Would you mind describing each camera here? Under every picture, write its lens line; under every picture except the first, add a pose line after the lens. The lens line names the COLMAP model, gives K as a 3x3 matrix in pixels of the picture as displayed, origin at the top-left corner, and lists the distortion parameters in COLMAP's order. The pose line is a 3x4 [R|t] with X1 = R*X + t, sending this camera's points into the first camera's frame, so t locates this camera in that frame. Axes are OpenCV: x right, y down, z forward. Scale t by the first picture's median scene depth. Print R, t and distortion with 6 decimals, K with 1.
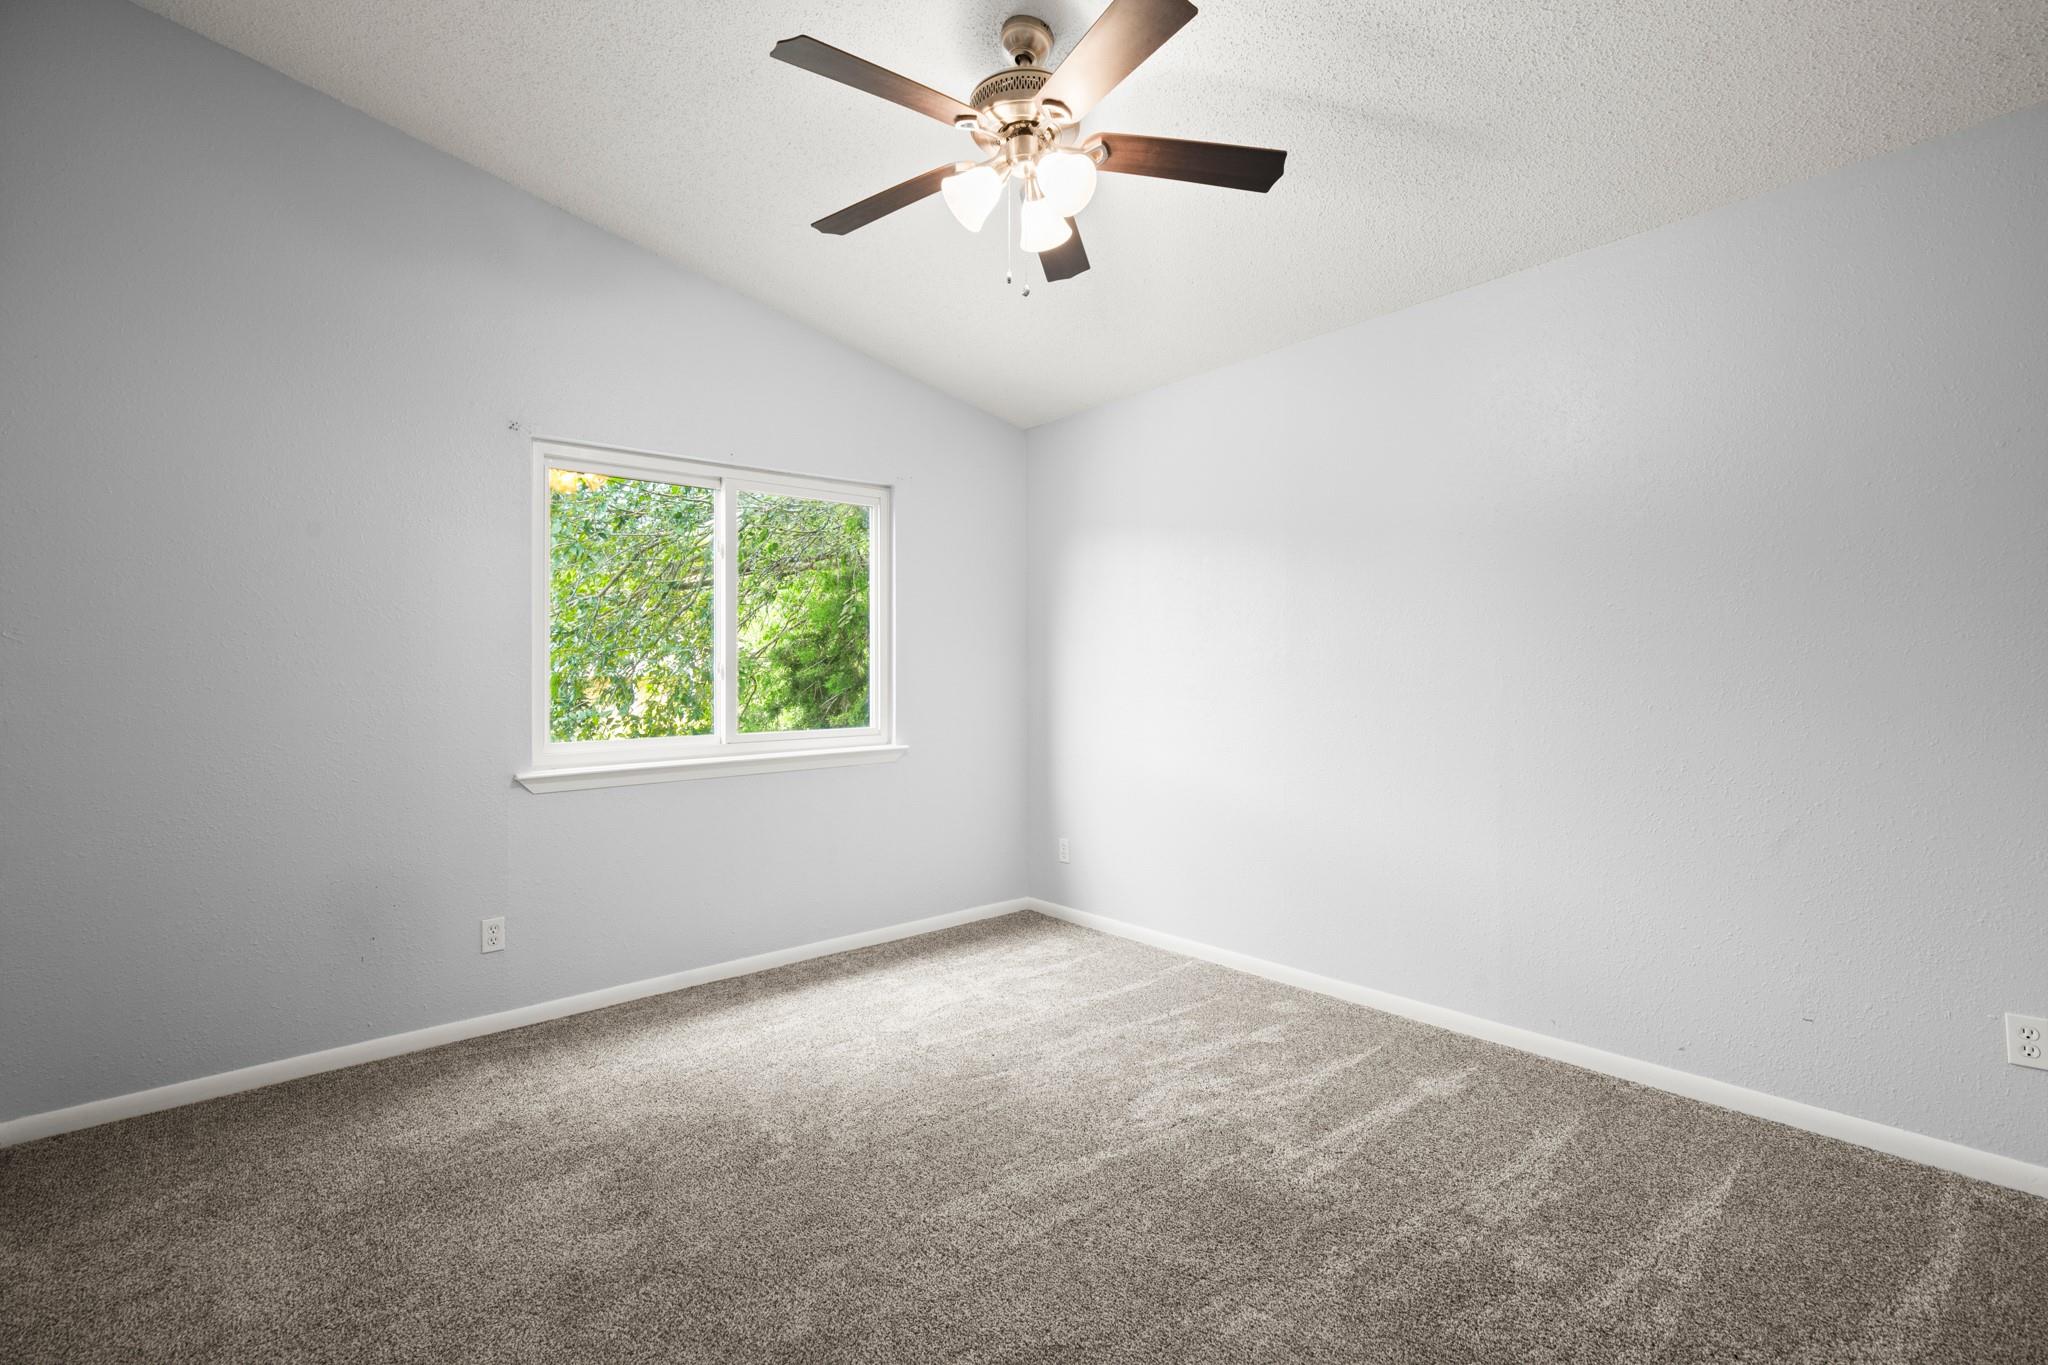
lens RADIAL K [[935.0, 0, 1032.7], [0, 935.0, 680.5], [0, 0, 1]] dist [-0.002927, 0.000282]
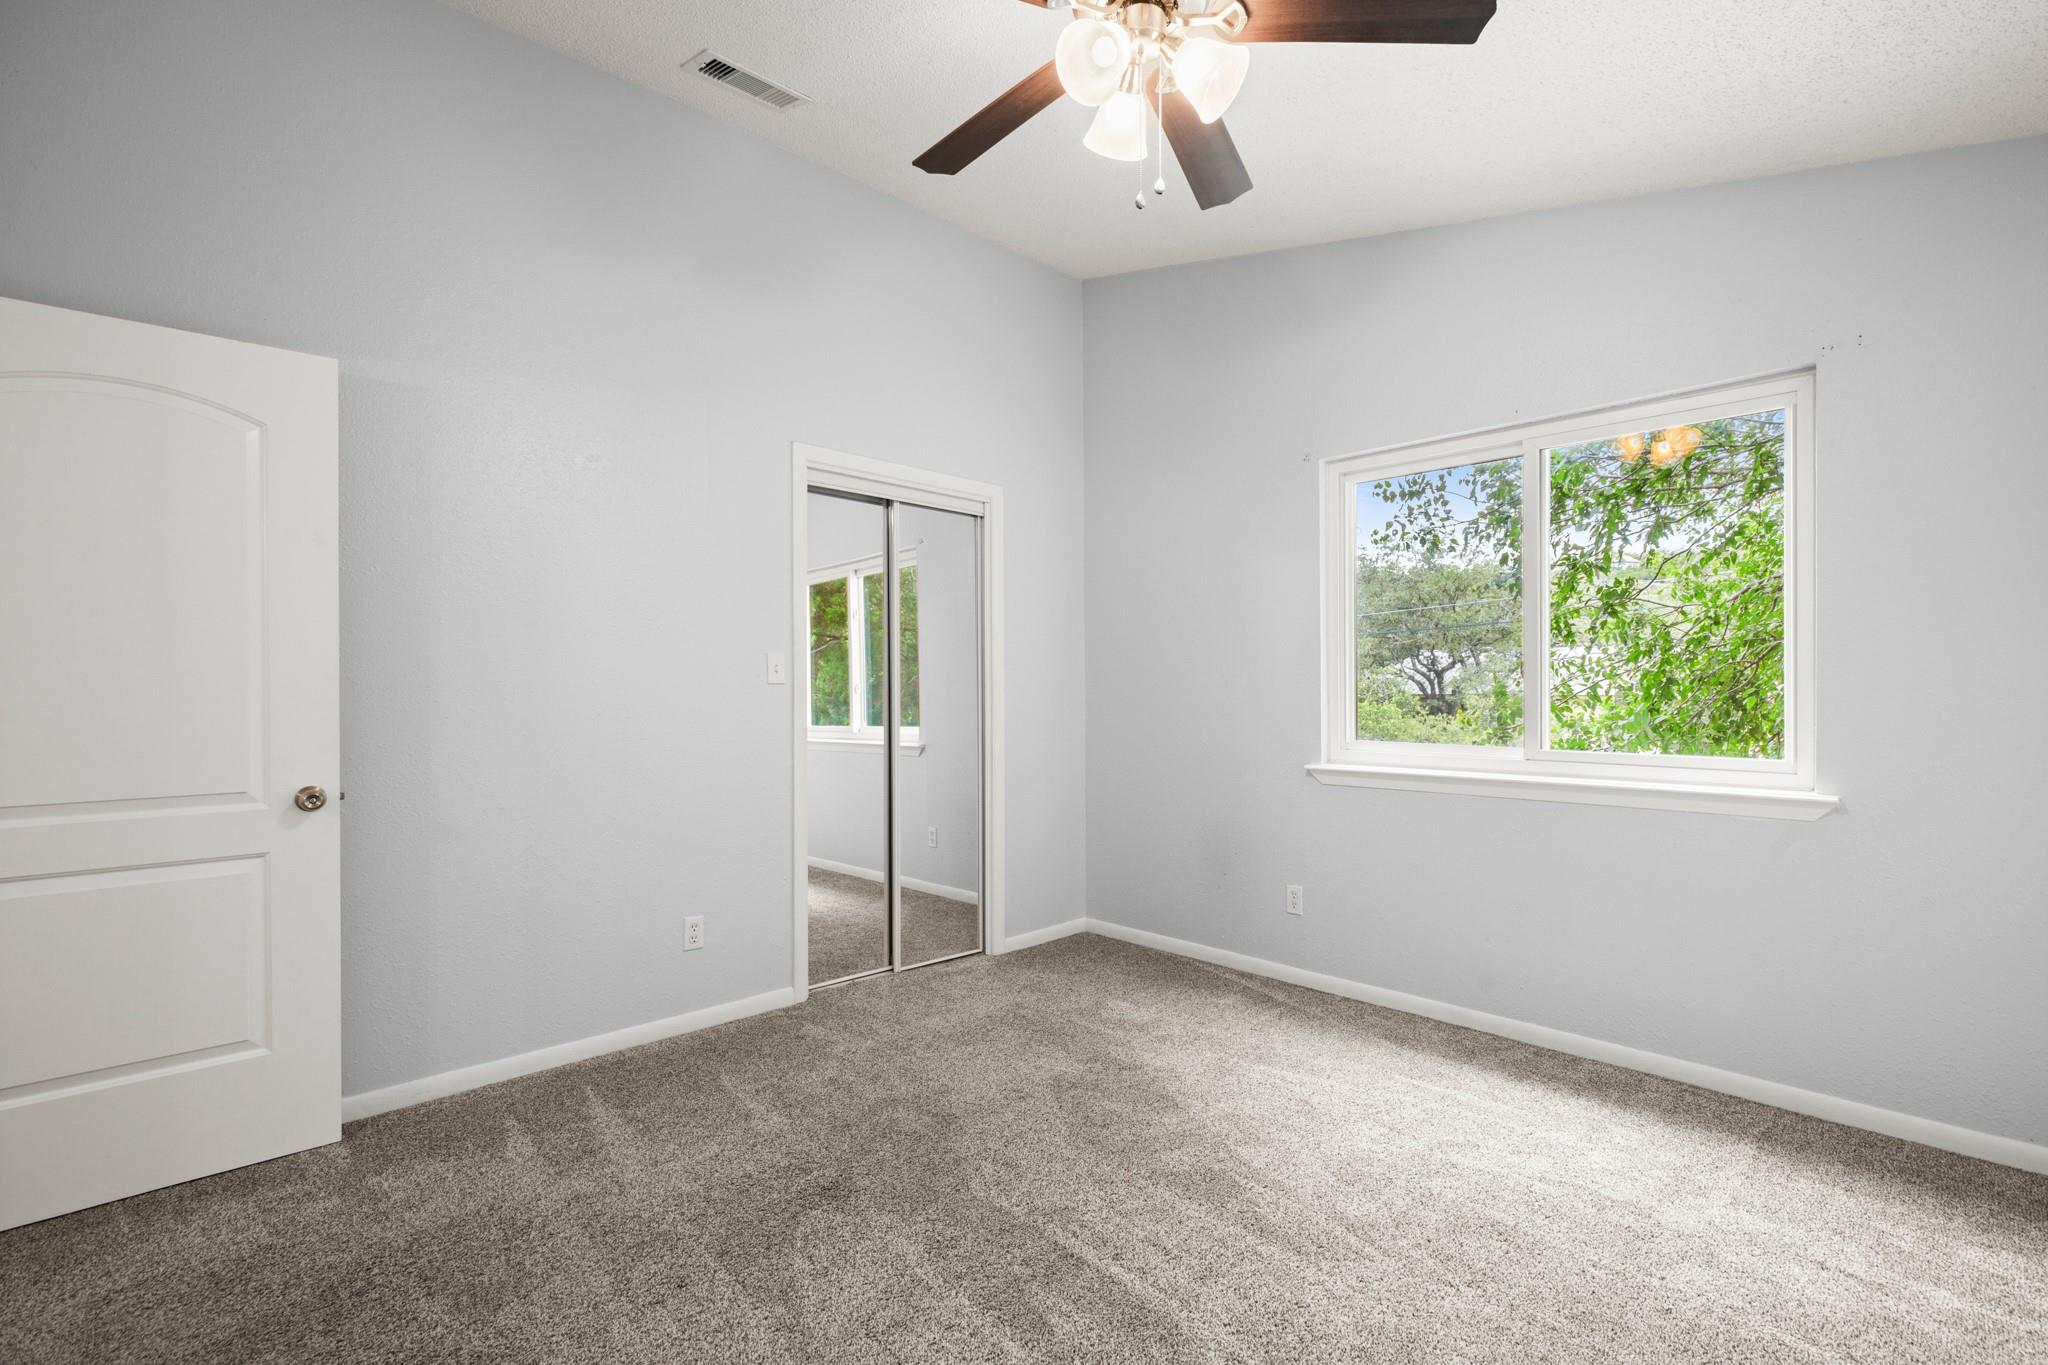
lens RADIAL K [[935.0, 0, 1028.8], [0, 935.0, 673.6], [0, 0, 1]] dist [-0.002927, 0.000282]
pose [[0.039200, 0.005786, -0.999215, 0.528929], [0.004637, 0.999971, 0.005973, -0.017311], [0.999221, -0.004868, 0.039172, 0.573922]]
